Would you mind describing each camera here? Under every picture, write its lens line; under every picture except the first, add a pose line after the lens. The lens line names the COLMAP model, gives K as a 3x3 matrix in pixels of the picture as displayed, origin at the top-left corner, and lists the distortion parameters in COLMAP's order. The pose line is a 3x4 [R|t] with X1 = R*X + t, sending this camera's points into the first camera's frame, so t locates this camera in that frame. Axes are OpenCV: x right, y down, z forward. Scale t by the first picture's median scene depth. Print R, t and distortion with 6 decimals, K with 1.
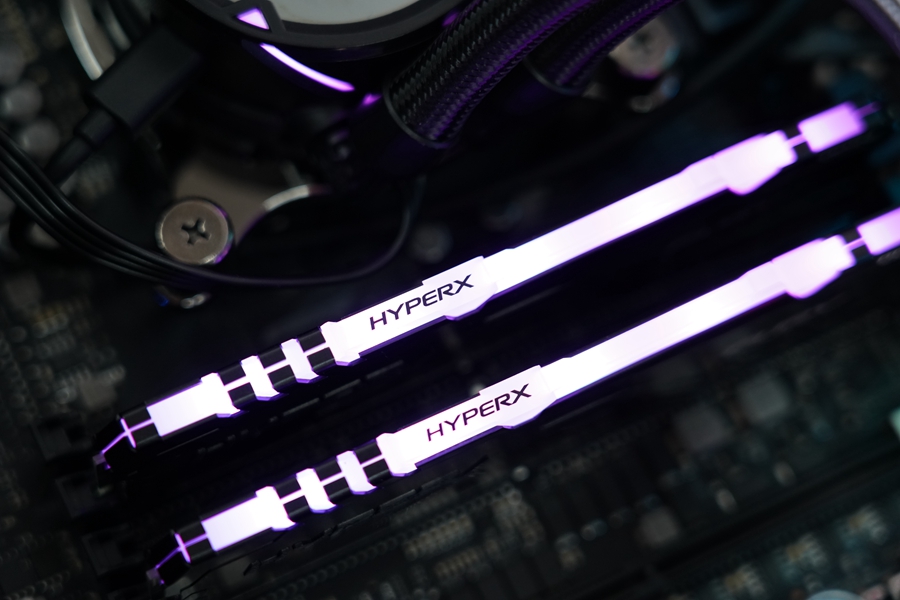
lens RADIAL K [[2463.6, 0, 454.2], [0, 2463.6, 320.5], [0, 0, 1]] dist [0.090107, 0.000000]
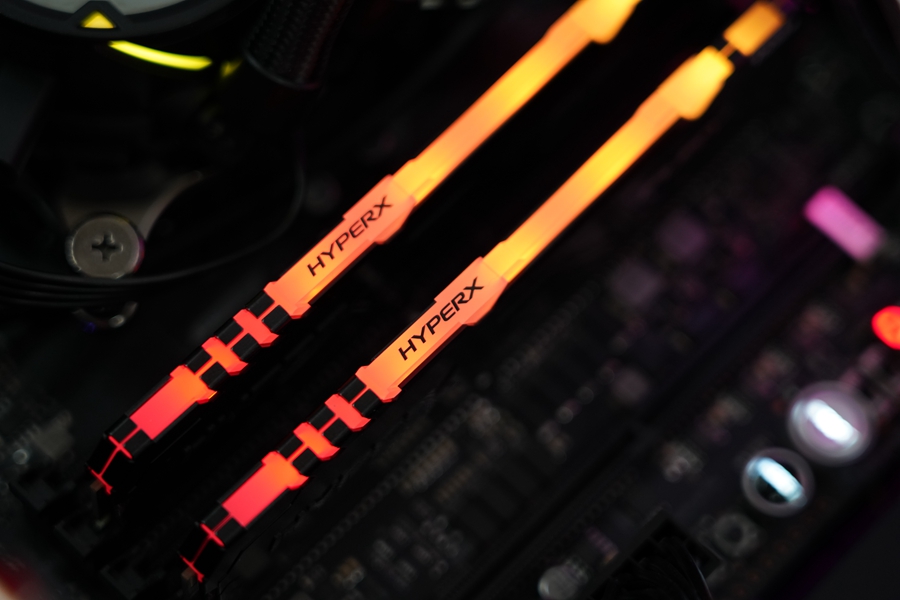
lens RADIAL K [[2671.7, 0, 451.3], [0, 2671.7, 300.7], [0, 0, 1]] dist [0.134160, 0.000000]
pose [[0.941878, -0.321077, 0.098869, -0.087590], [0.323659, 0.946111, -0.010852, 0.041388], [-0.090057, 0.042221, 0.995041, -0.087803]]
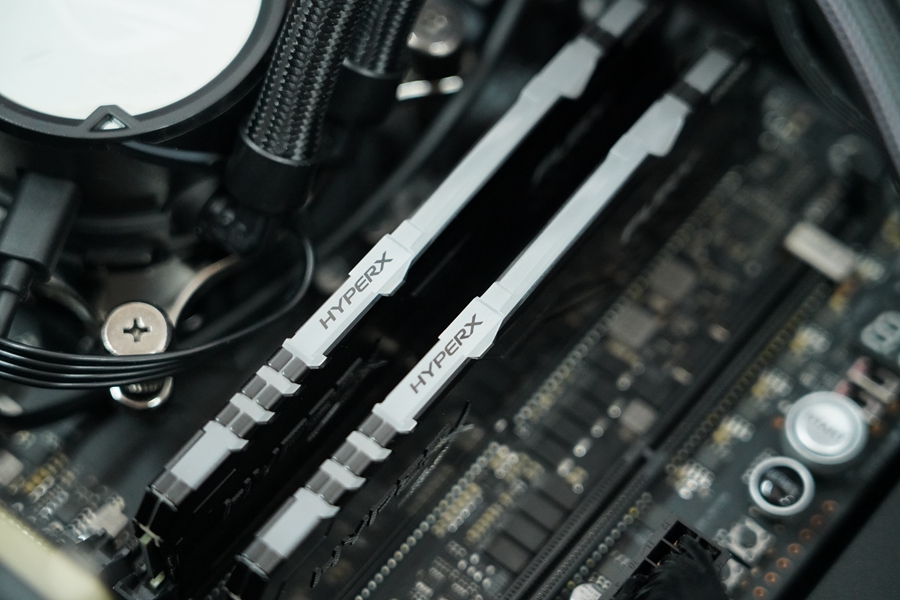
lens RADIAL K [[2671.7, 0, 447.0], [0, 2671.7, 300.0], [0, 0, 1]] dist [0.134160, 0.000000]
pose [[0.904835, -0.413355, 0.102033, -0.096252], [0.423379, 0.898871, -0.113051, 0.142978], [-0.044985, 0.145491, 0.988336, -0.171453]]
